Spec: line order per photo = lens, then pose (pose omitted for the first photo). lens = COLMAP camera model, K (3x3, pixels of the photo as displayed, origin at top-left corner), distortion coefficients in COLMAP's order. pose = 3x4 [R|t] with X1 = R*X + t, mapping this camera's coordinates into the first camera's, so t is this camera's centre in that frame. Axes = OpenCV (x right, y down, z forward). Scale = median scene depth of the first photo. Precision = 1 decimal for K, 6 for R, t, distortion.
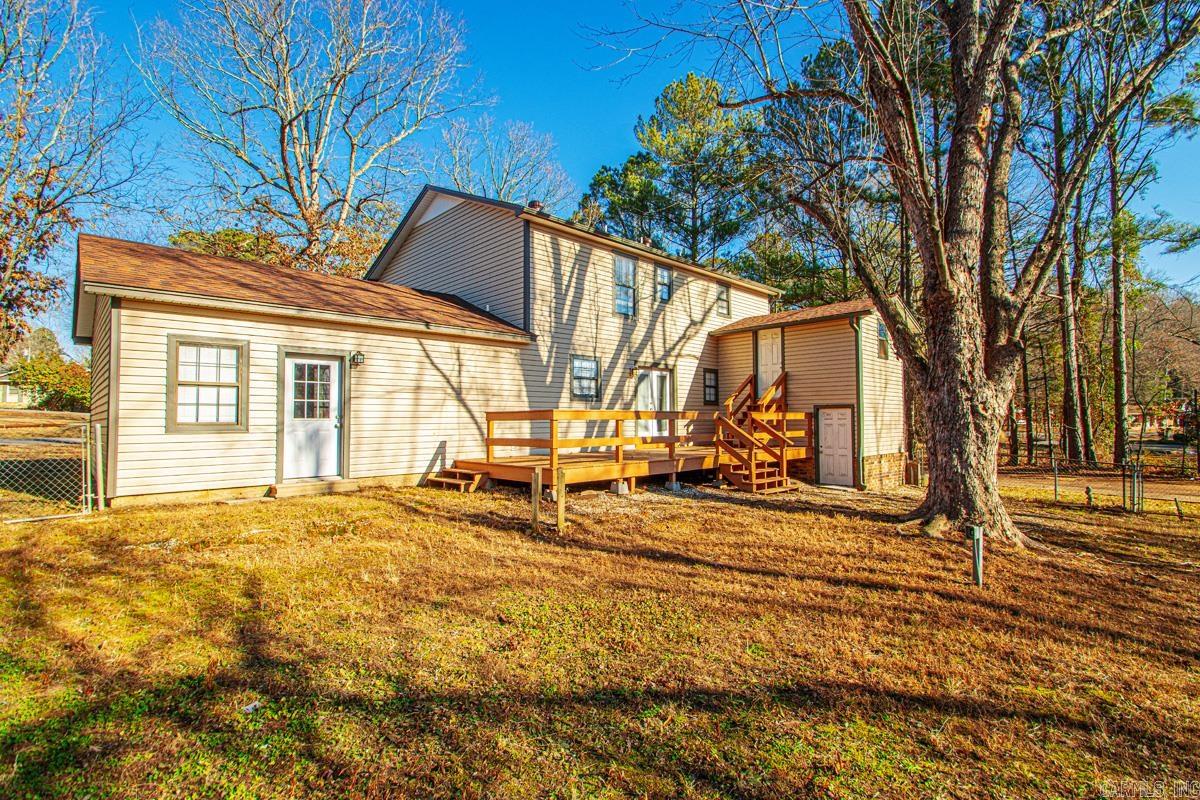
lens RADIAL K [[568.1, 0, 620.5], [0, 568.1, 410.1], [0, 0, 1]] dist [0.013371, -0.010241]
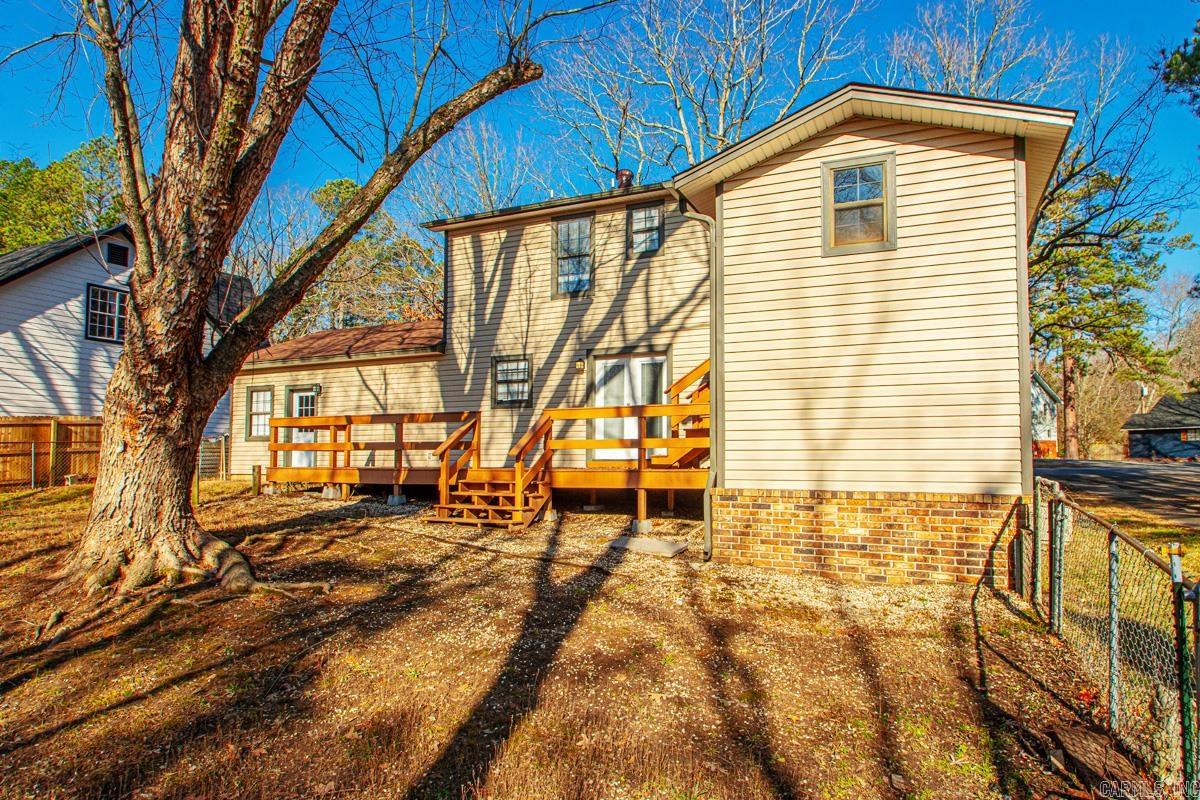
lens RADIAL K [[702.7, 0, 647.3], [0, 702.7, 443.5], [0, 0, 1]] dist [-0.006680, -0.001177]
pose [[0.359872, -0.018955, -0.932809, 1.285380], [0.015744, 0.999775, -0.014242, 0.072322], [0.932869, -0.009561, 0.360089, 1.029578]]
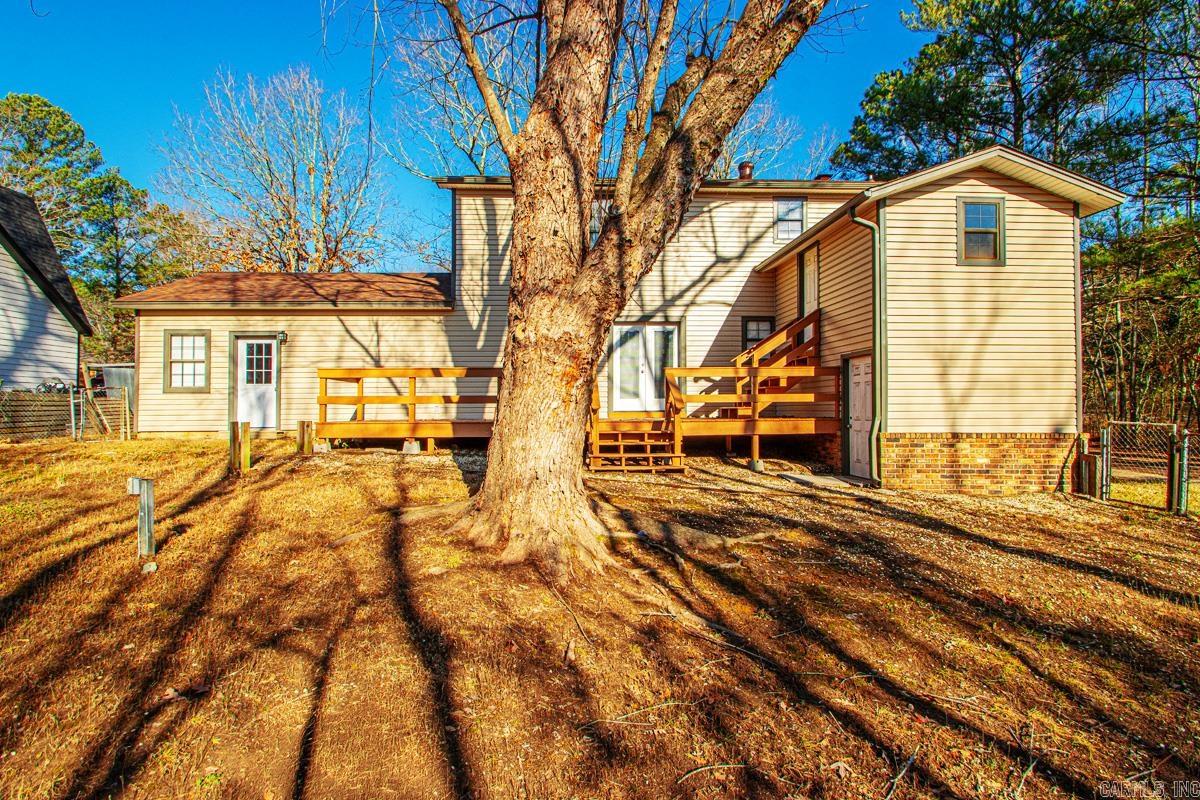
lens RADIAL K [[568.1, 0, 580.4], [0, 568.1, 407.2], [0, 0, 1]] dist [0.013371, -0.010241]
pose [[0.737699, -0.004013, -0.675118, 0.807661], [0.015682, 0.999814, 0.011193, 0.058017], [0.674947, -0.018844, 0.737625, 0.459765]]
